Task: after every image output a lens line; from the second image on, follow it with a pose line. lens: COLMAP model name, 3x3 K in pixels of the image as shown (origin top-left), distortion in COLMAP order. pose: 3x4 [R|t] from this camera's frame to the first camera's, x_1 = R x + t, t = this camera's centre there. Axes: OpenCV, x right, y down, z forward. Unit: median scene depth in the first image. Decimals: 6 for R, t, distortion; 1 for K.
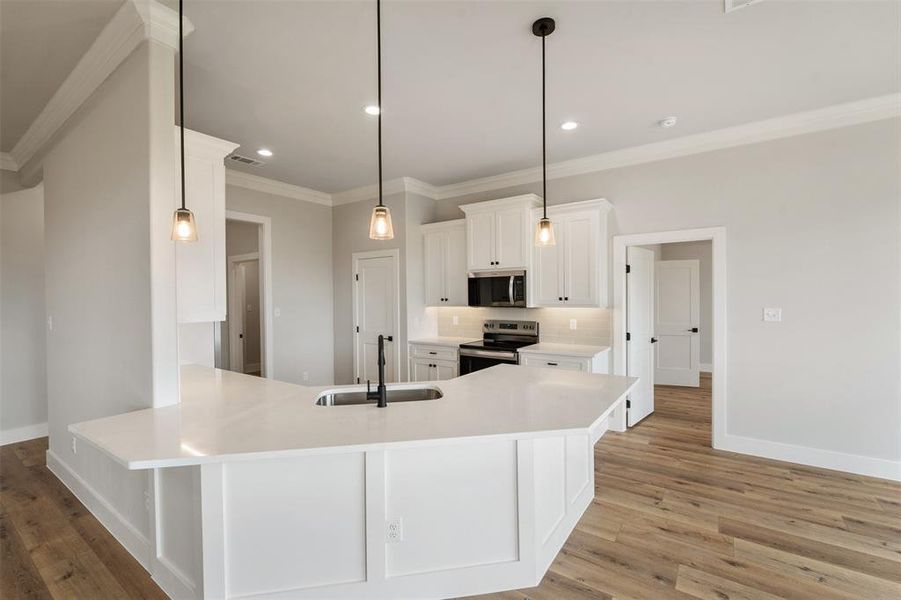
lens RADIAL K [[396.7, 0, 439.6], [0, 396.7, 300.5], [0, 0, 1]] dist [-0.002238, -0.000015]
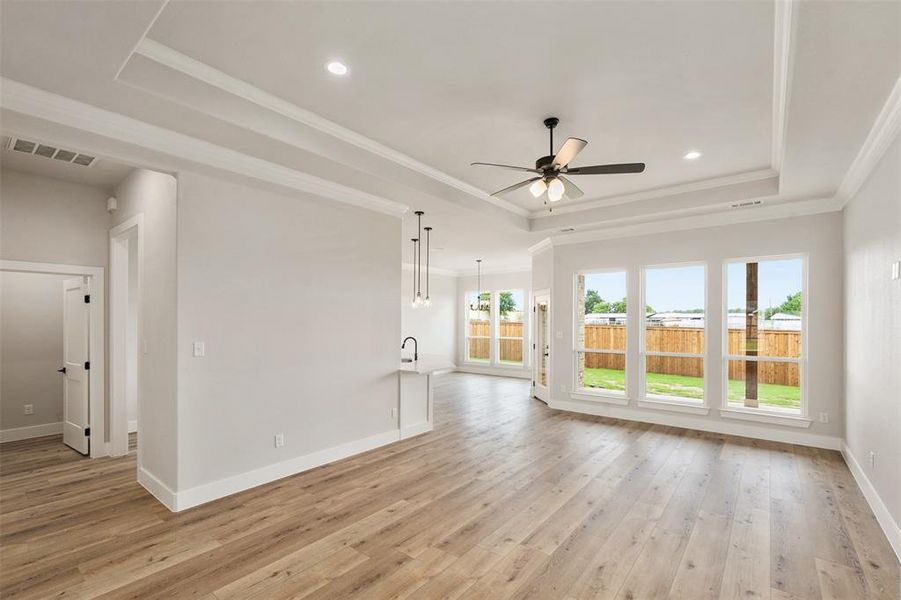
lens RADIAL K [[394.4, 0, 449.2], [0, 394.4, 319.0], [0, 0, 1]] dist [0.000475, 0.000223]
pose [[0.051394, 0.016336, 0.998545, -1.443662], [0.004266, 0.999853, -0.016577, -0.002041], [-0.998669, 0.005112, 0.051317, 0.259845]]
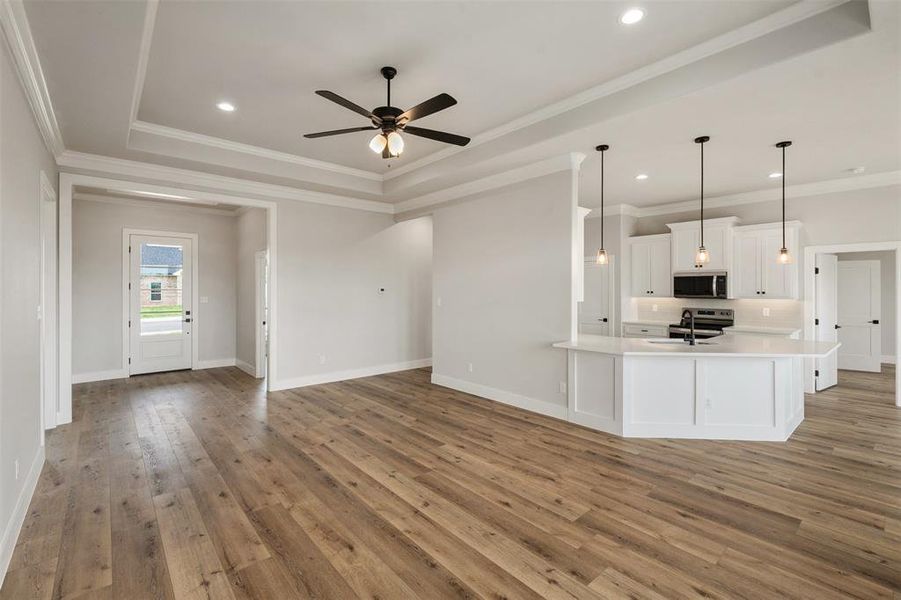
lens RADIAL K [[401.1, 0, 445.8], [0, 401.1, 287.4], [0, 0, 1]] dist [0.003546, 0.001208]
pose [[0.972186, 0.010165, -0.233990, -0.398580], [-0.013426, 0.999834, -0.012346, 0.008418], [0.233826, 0.015145, 0.972161, -0.575008]]
